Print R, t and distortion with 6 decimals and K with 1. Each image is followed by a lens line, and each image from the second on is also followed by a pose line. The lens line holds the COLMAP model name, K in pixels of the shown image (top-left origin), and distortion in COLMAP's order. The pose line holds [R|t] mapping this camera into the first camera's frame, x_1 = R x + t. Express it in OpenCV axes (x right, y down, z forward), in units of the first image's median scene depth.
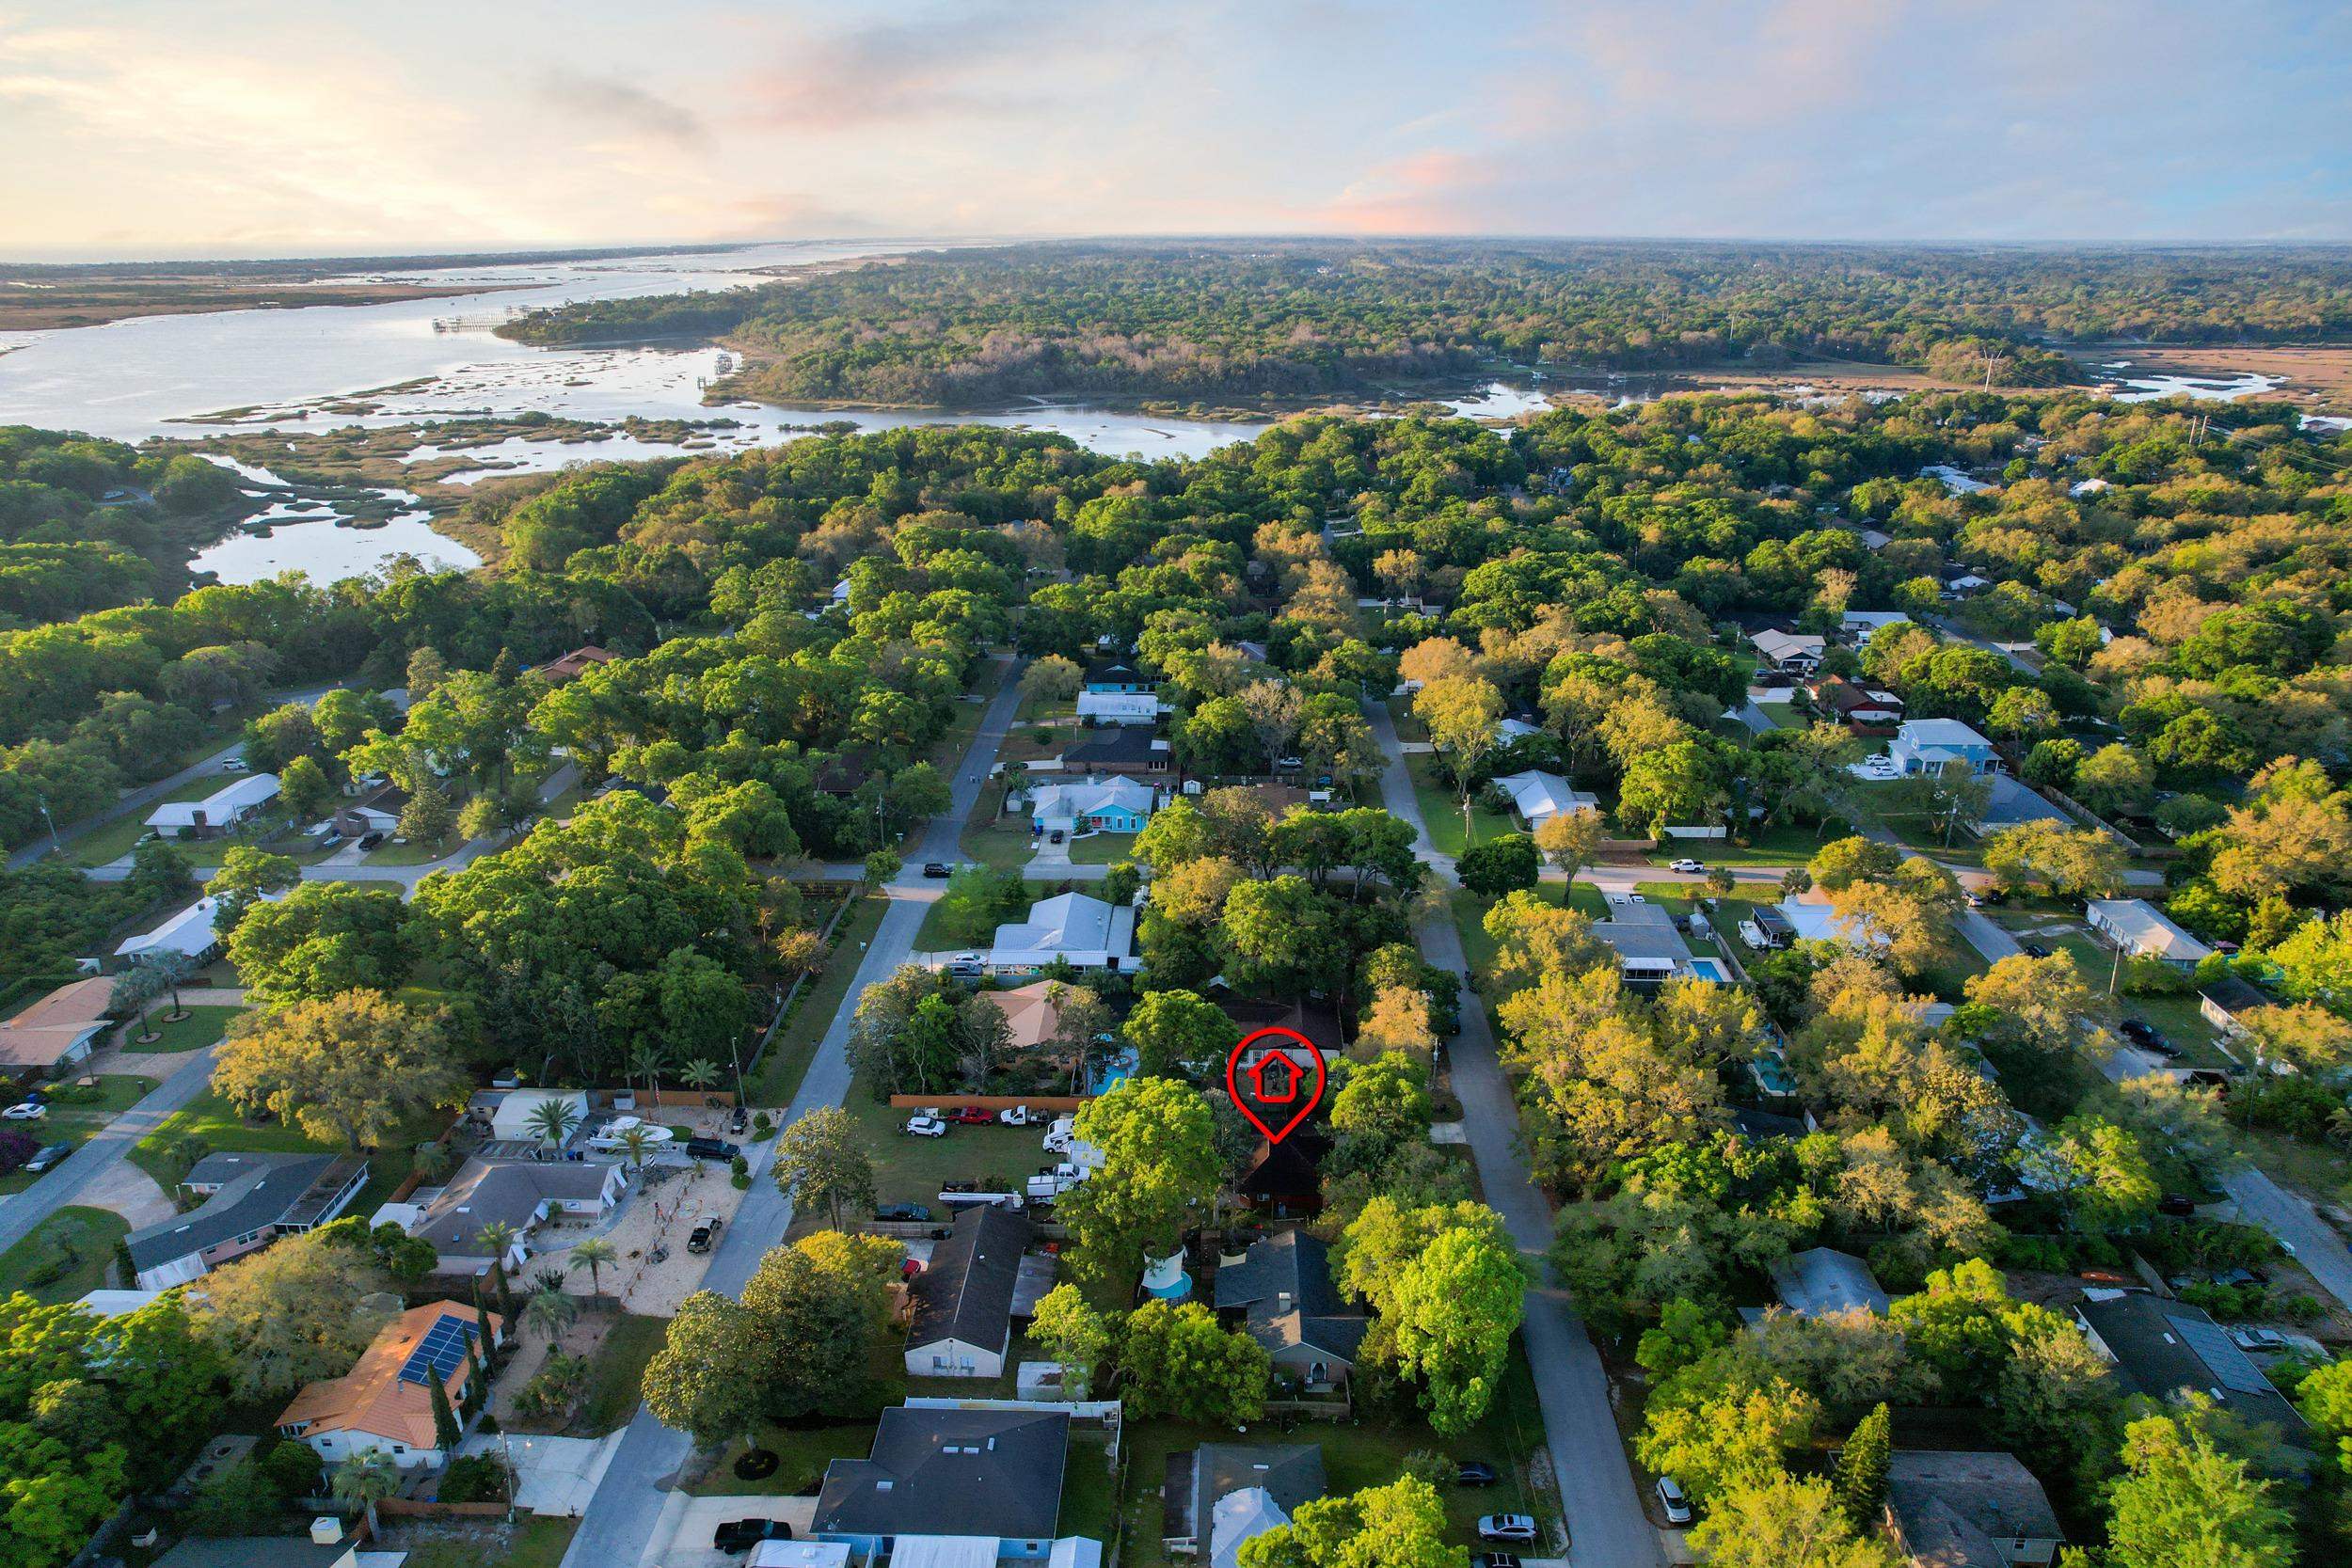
lens RADIAL K [[1513.7, 0, 1176.0], [0, 1513.7, 784.0], [0, 0, 1]] dist [-0.075129, 0.066272]
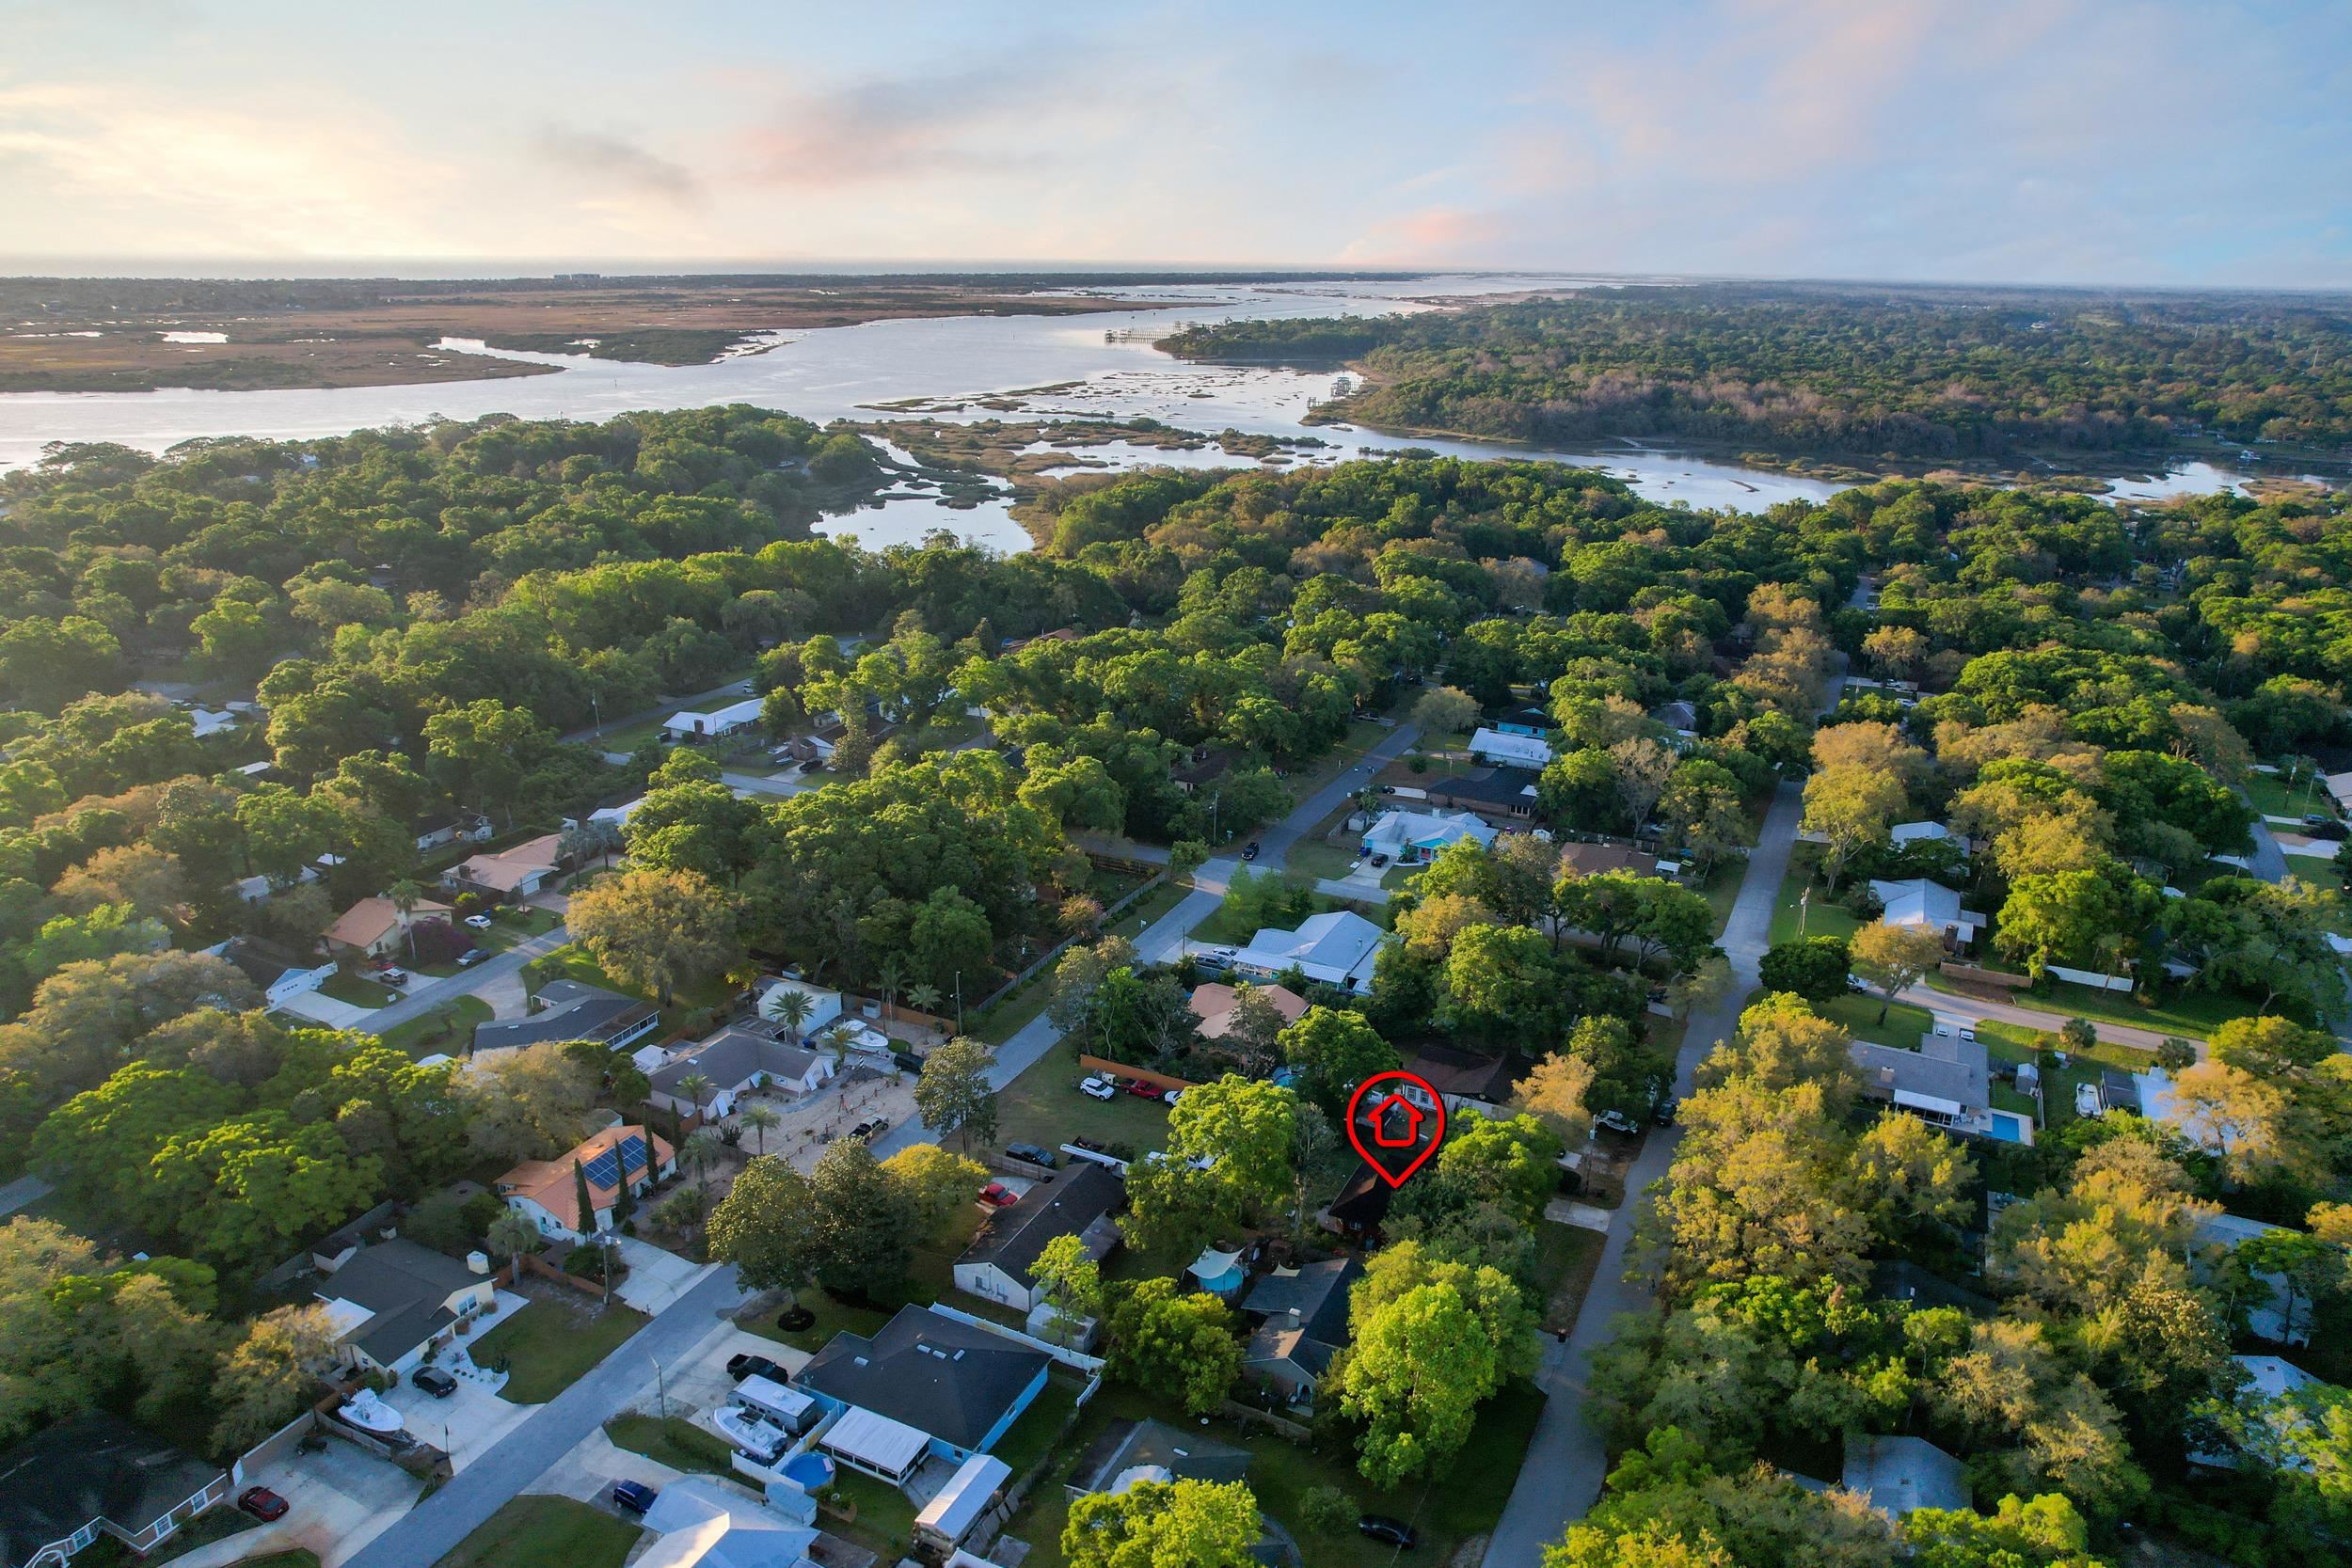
lens RADIAL K [[1540.9, 0, 1176.0], [0, 1540.9, 784.0], [0, 0, 1]] dist [-0.070837, 0.056067]
pose [[0.912827, 0.149115, -0.380146, 0.114574], [-0.158719, 0.987305, 0.006153, 0.000084], [0.376238, 0.054720, 0.924906, 0.003336]]
